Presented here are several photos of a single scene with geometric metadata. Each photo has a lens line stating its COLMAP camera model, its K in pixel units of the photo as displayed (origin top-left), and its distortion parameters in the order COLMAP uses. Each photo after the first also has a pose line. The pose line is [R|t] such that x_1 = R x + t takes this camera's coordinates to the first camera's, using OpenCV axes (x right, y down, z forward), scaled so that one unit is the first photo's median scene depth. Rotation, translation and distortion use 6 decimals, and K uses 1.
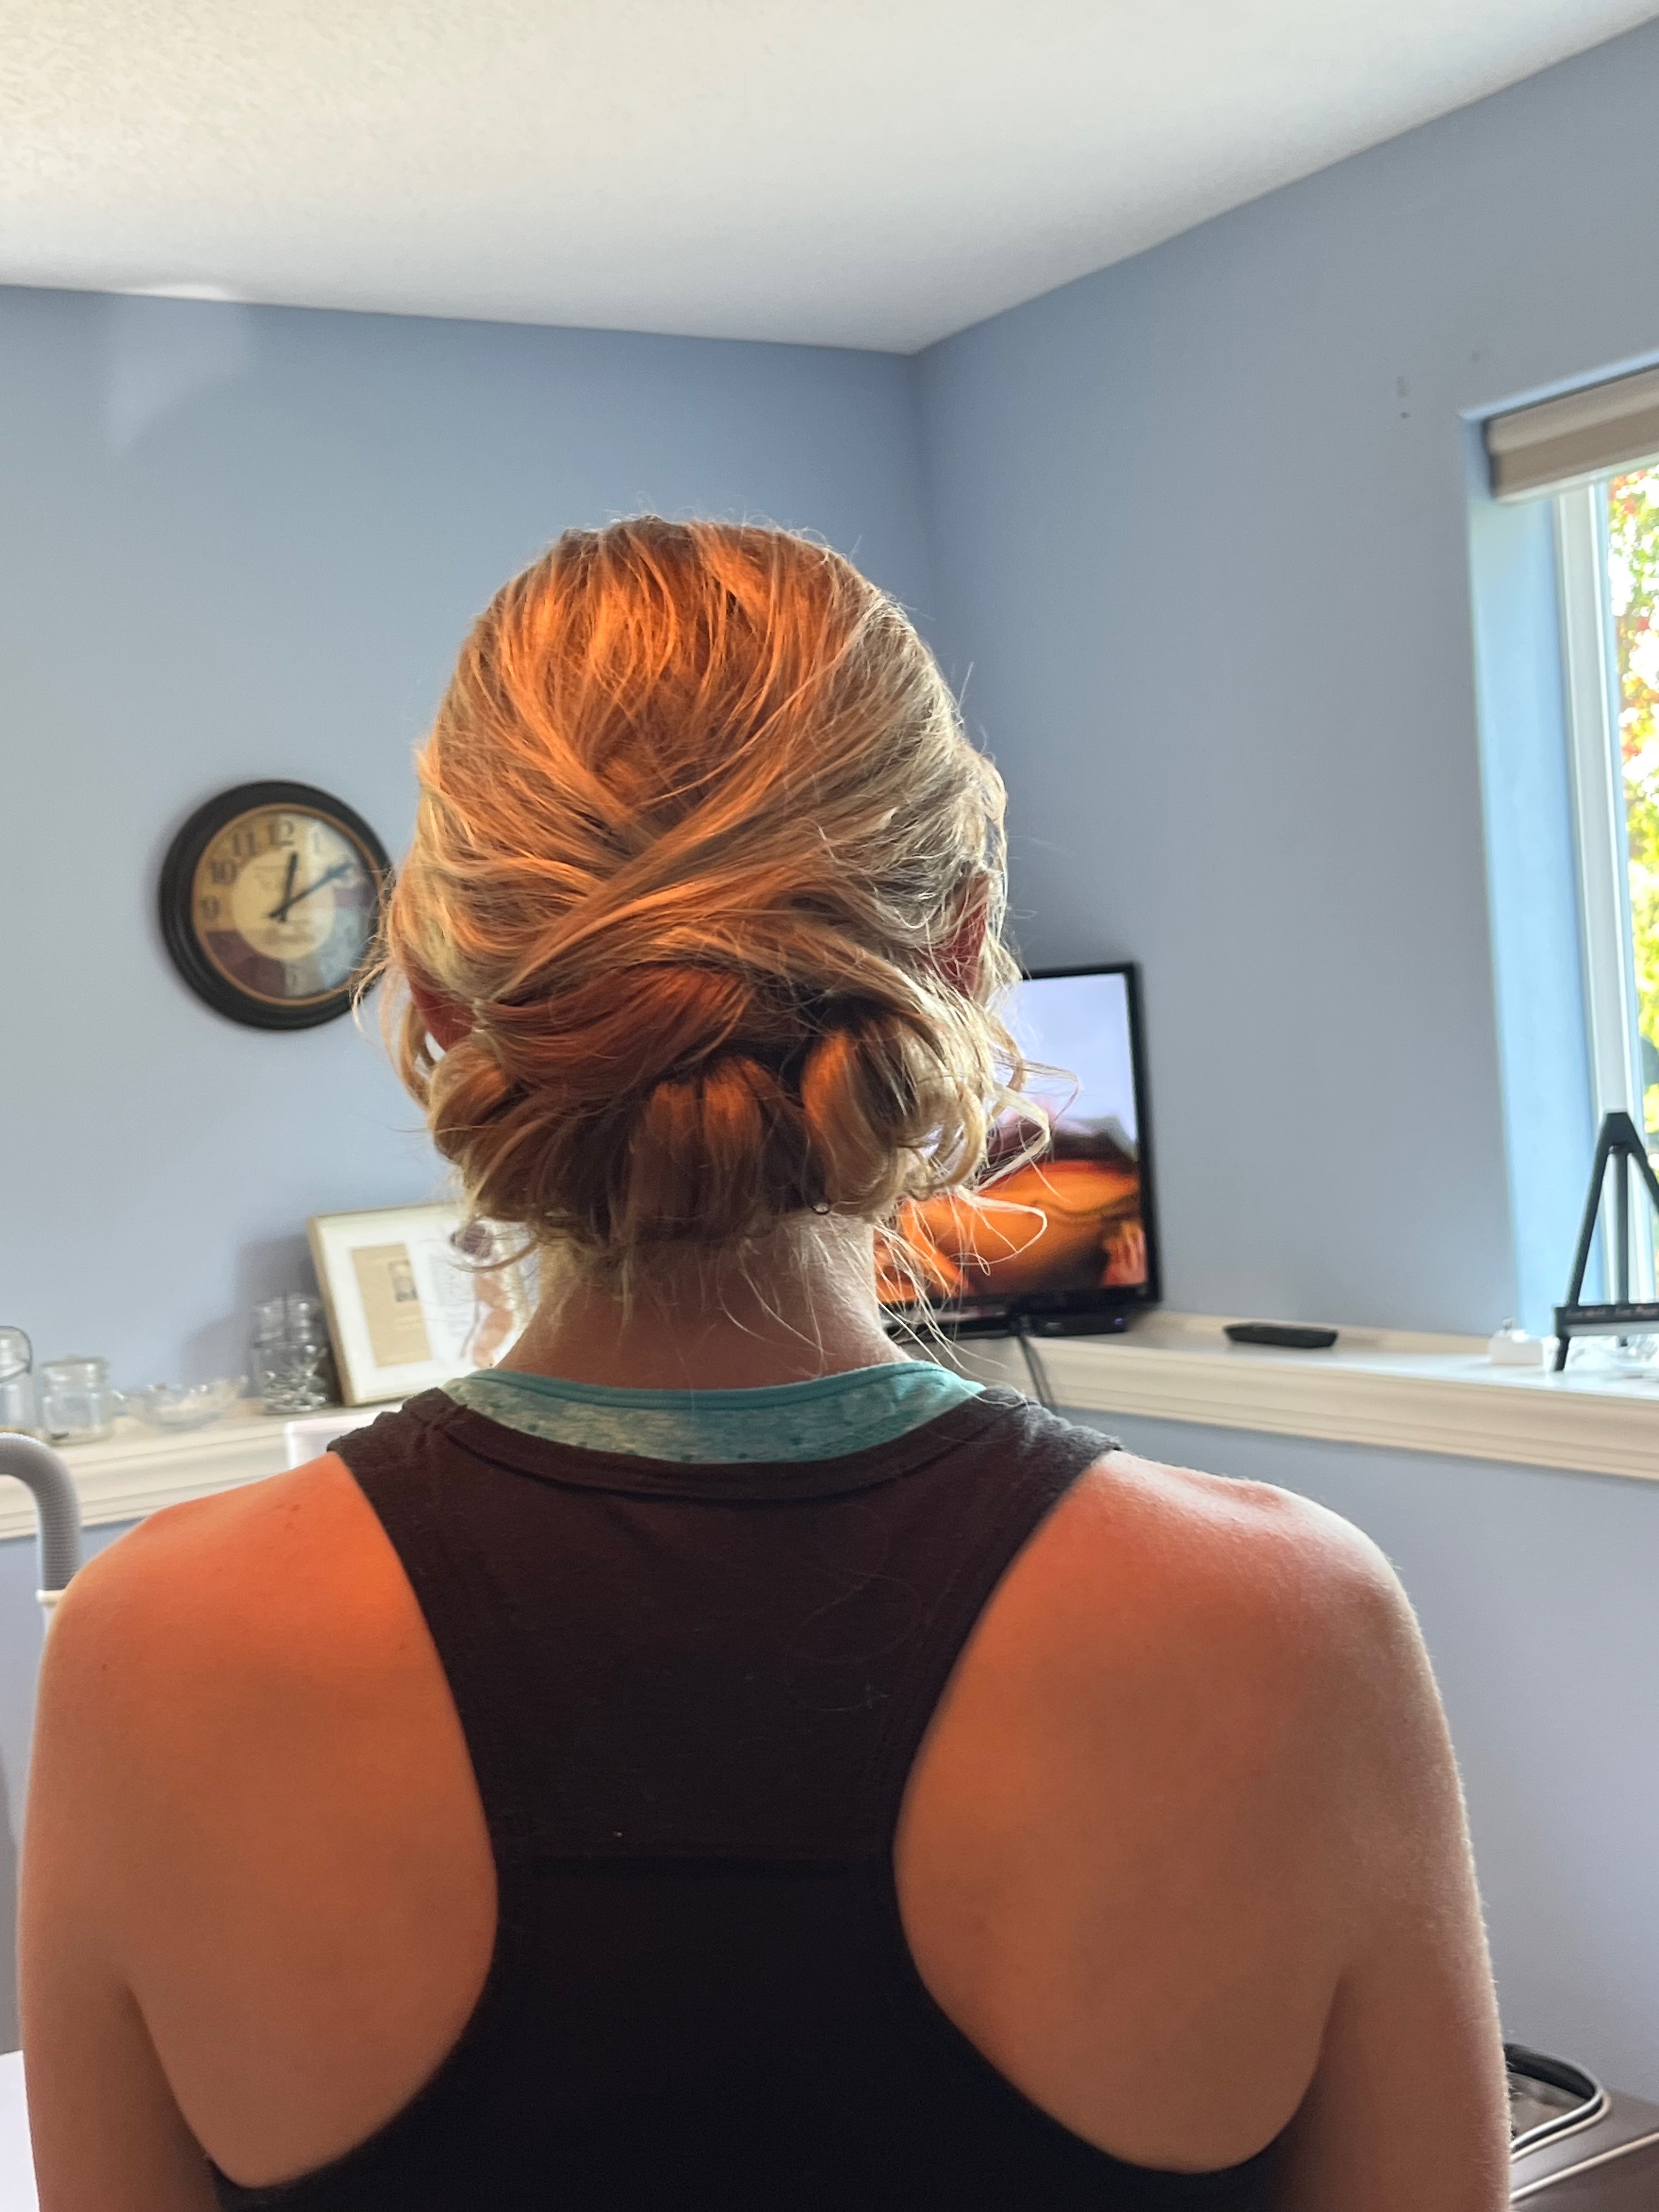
lens RADIAL K [[2653.1, 0, 829.5], [0, 2653.1, 1106.0], [0, 0, 1]] dist [0.015375, 0.007295]
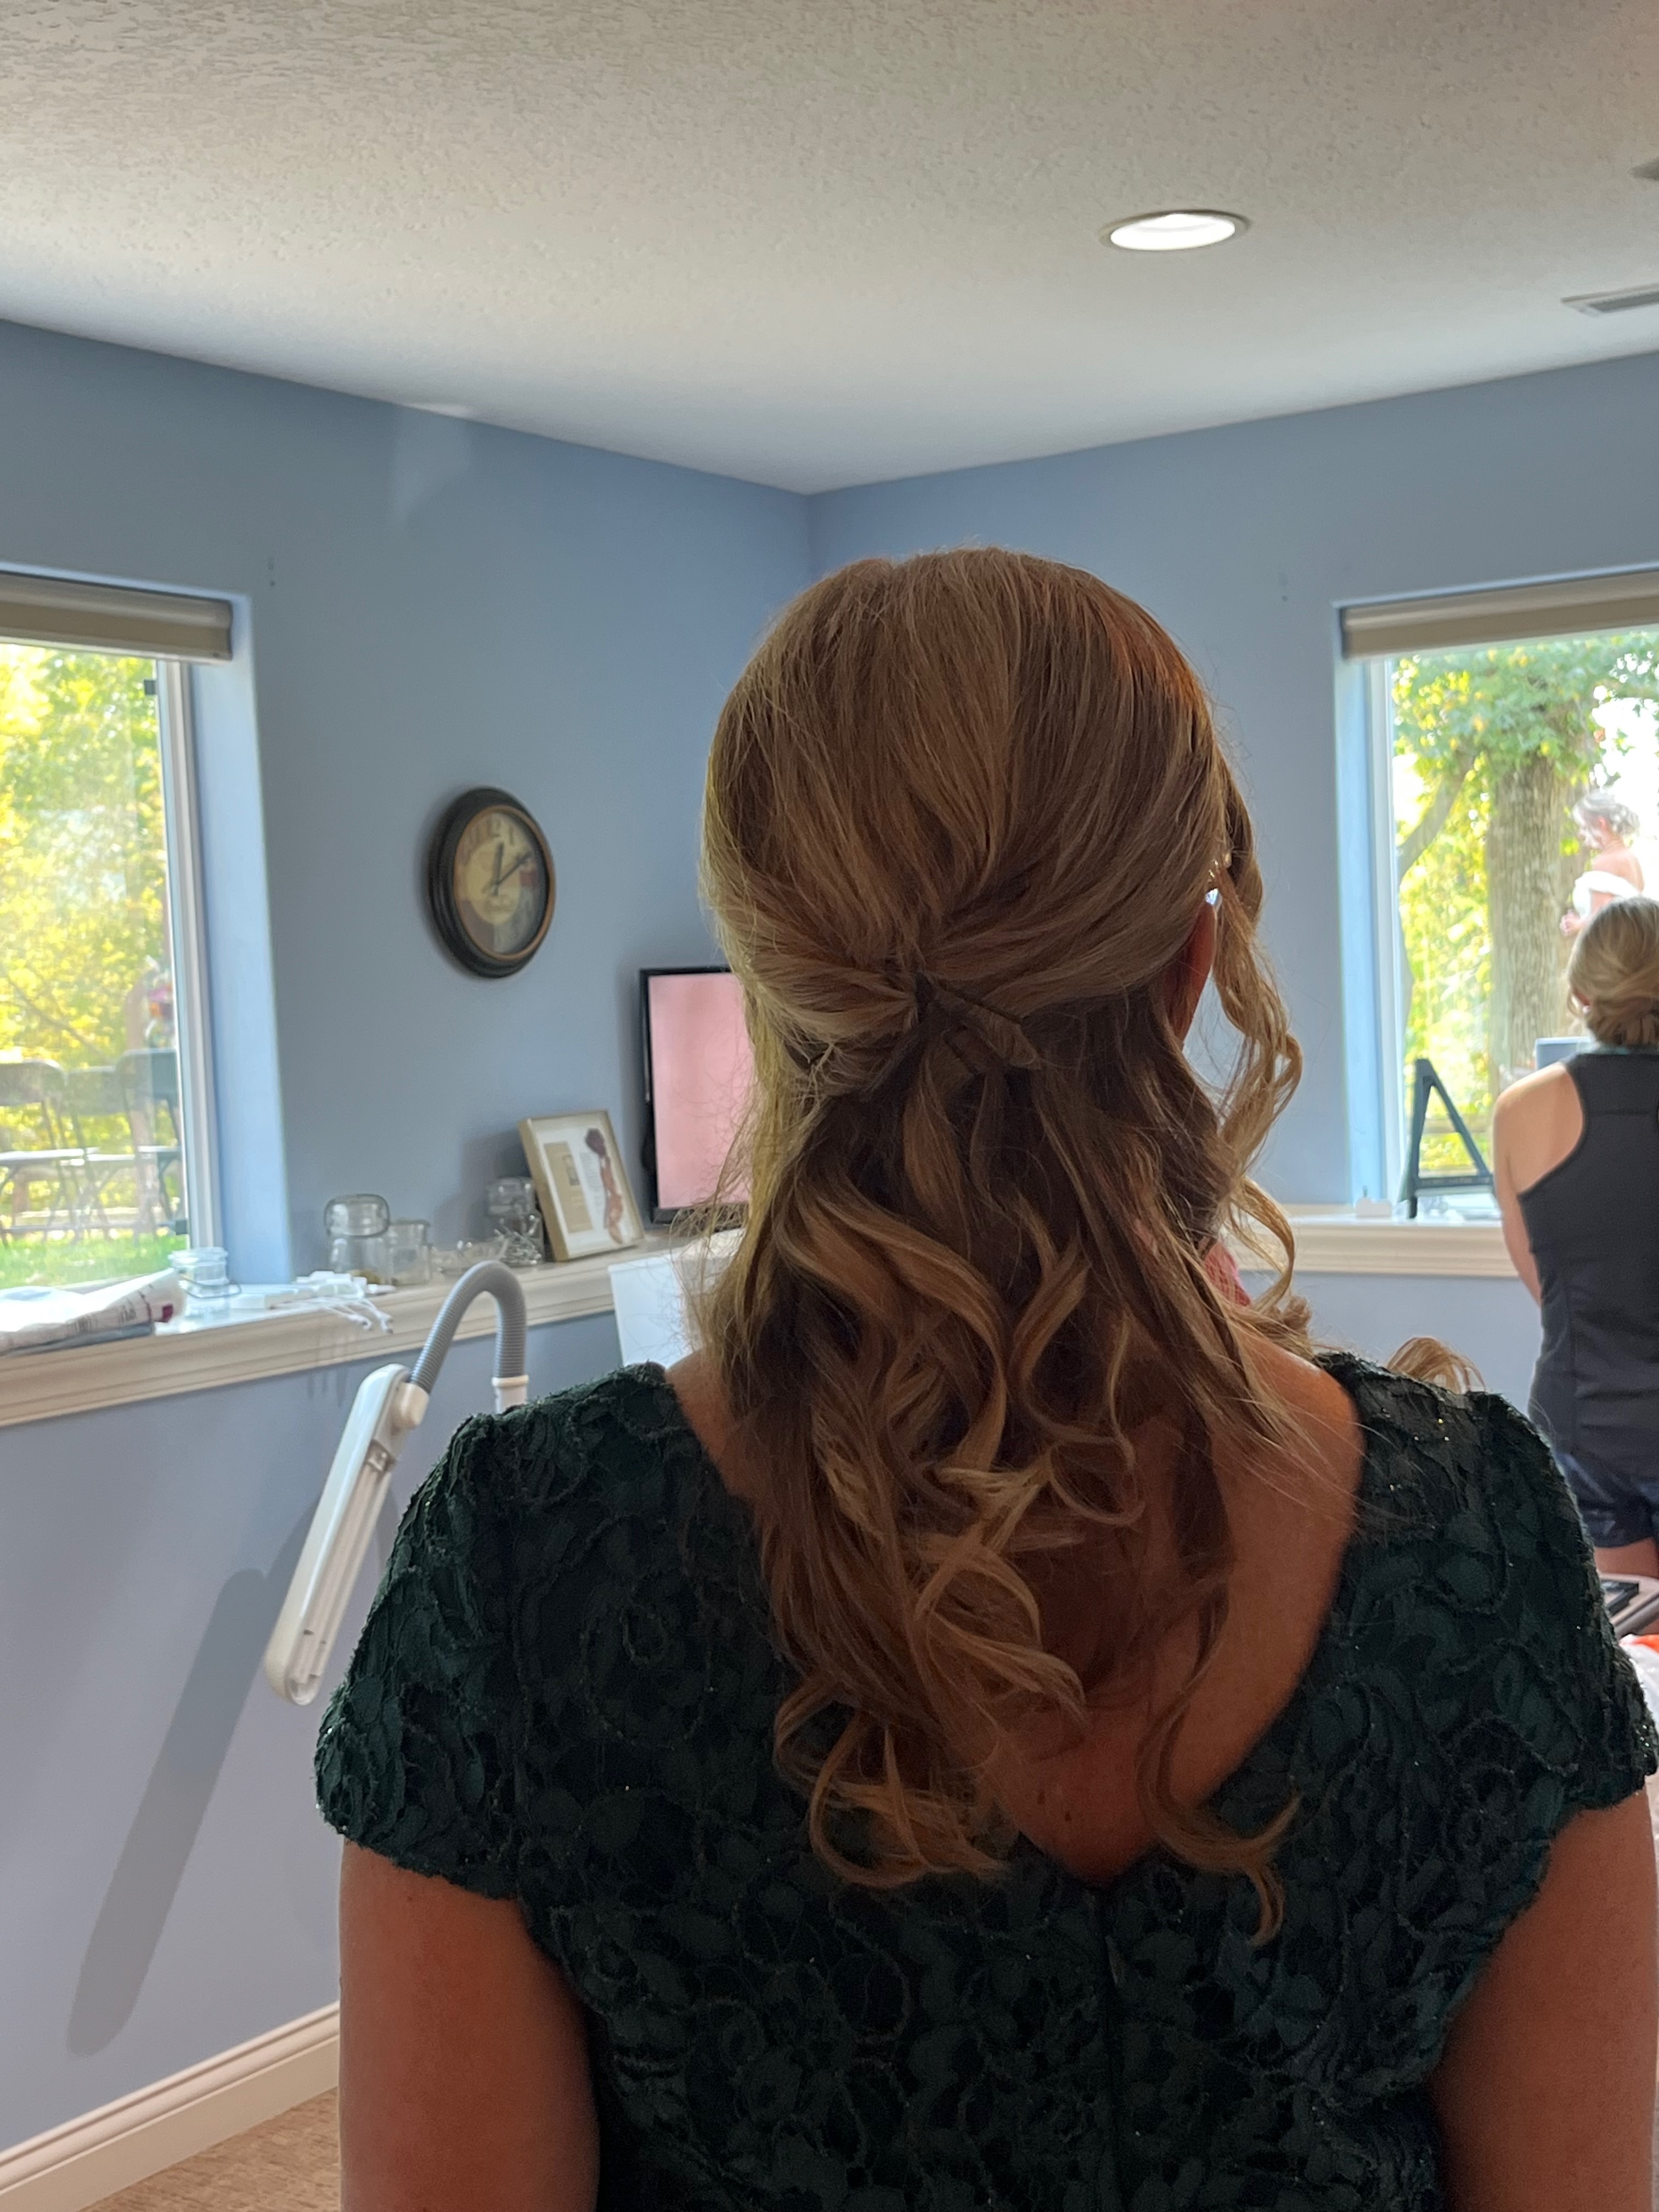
lens RADIAL K [[2653.1, 0, 829.5], [0, 2653.1, 1106.0], [0, 0, 1]] dist [0.015375, 0.007295]
pose [[0.918641, 0.015360, 0.394794, -0.575211], [-0.013595, 0.999881, -0.007268, 0.042394], [-0.394859, 0.001310, 0.918741, -0.273975]]
